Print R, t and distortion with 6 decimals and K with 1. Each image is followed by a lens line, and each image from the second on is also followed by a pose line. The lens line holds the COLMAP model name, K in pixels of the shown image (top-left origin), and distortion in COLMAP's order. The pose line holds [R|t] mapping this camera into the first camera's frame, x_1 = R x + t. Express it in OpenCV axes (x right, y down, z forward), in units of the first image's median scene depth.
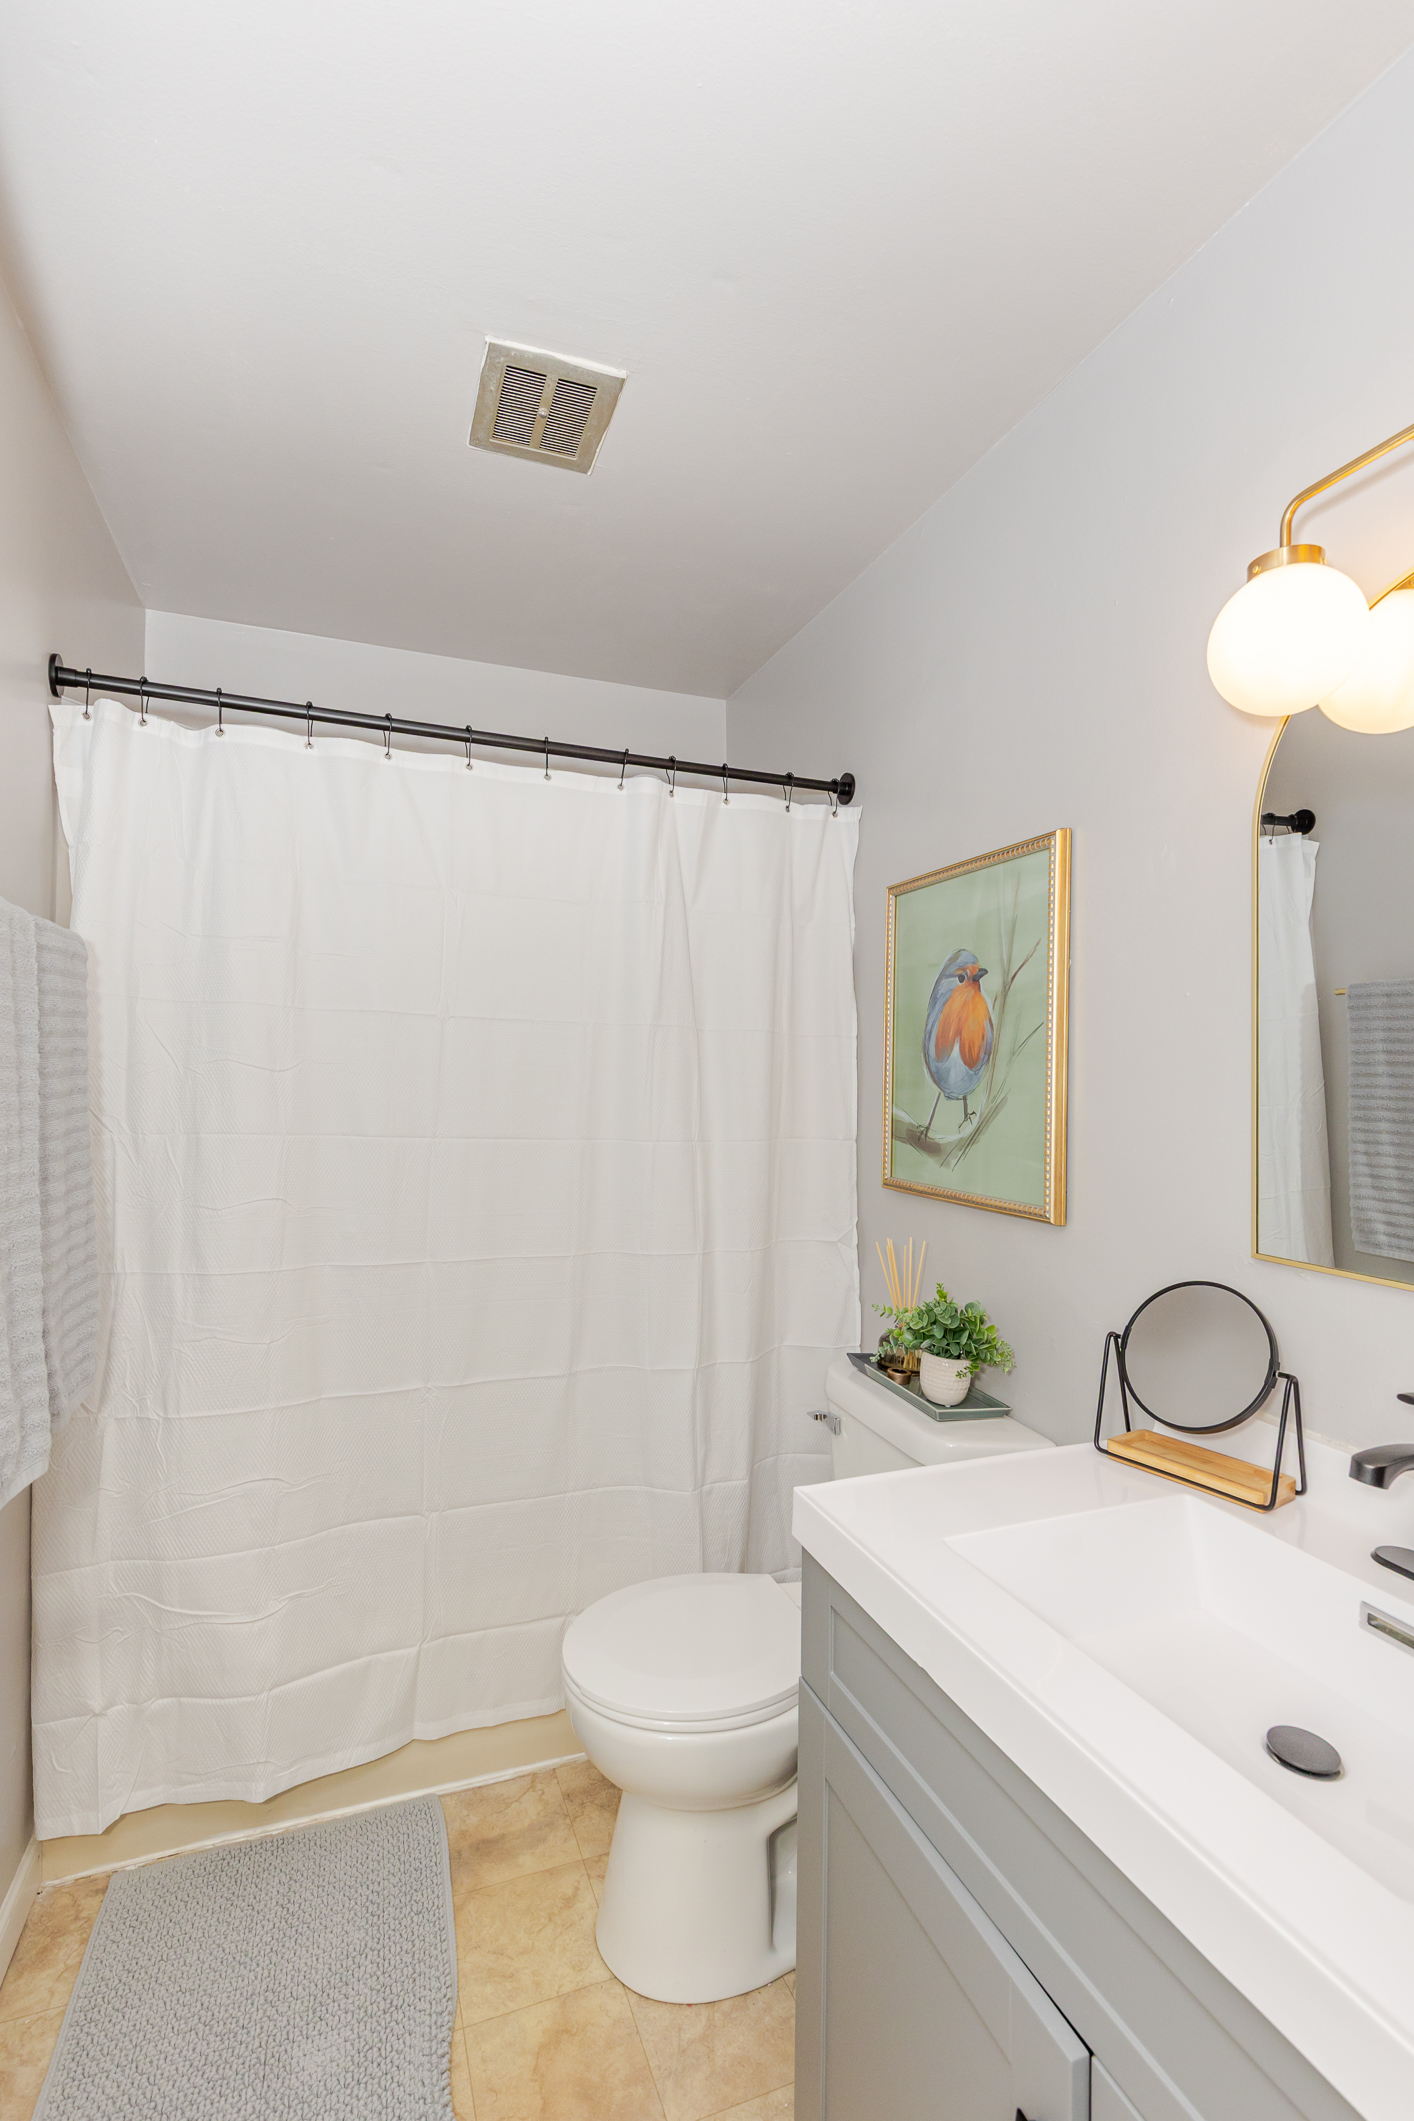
lens RADIAL K [[967.1, 0, 708.0], [0, 967.1, 1060.9], [0, 0, 1]] dist [0.003856, -0.000006]
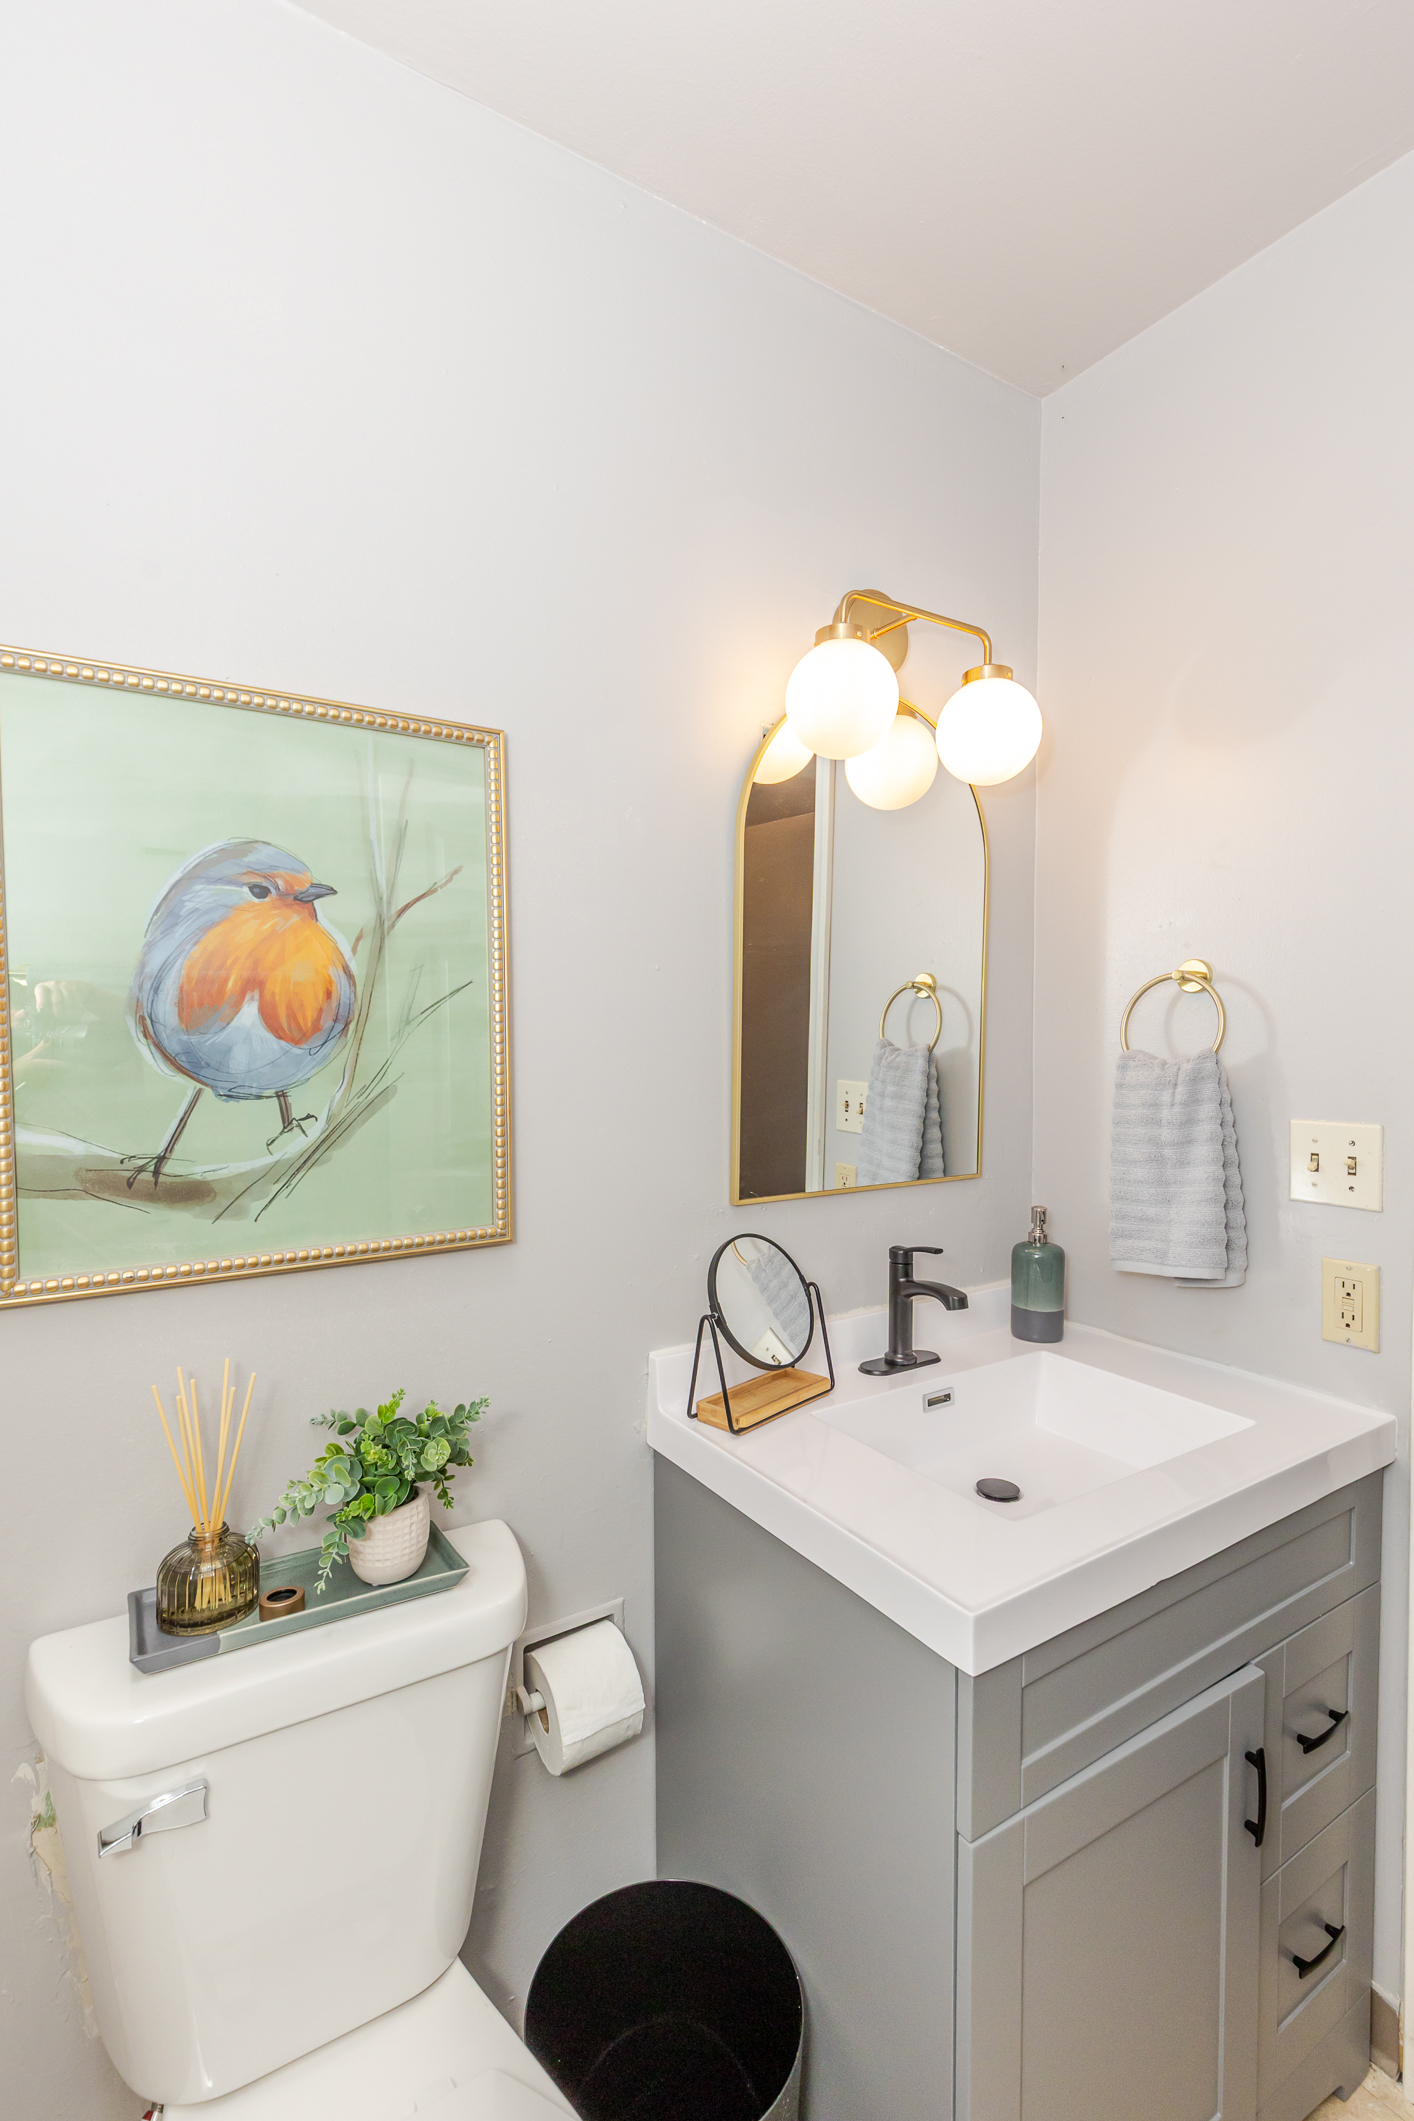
lens RADIAL K [[967.1, 0, 706.5], [0, 967.1, 1066.2], [0, 0, 1]] dist [0.003856, -0.000006]
pose [[-0.202359, -0.035569, 0.978665, -0.373162], [-0.006113, 0.999367, 0.035057, -0.001485], [-0.979292, 0.001112, -0.202449, 0.863667]]
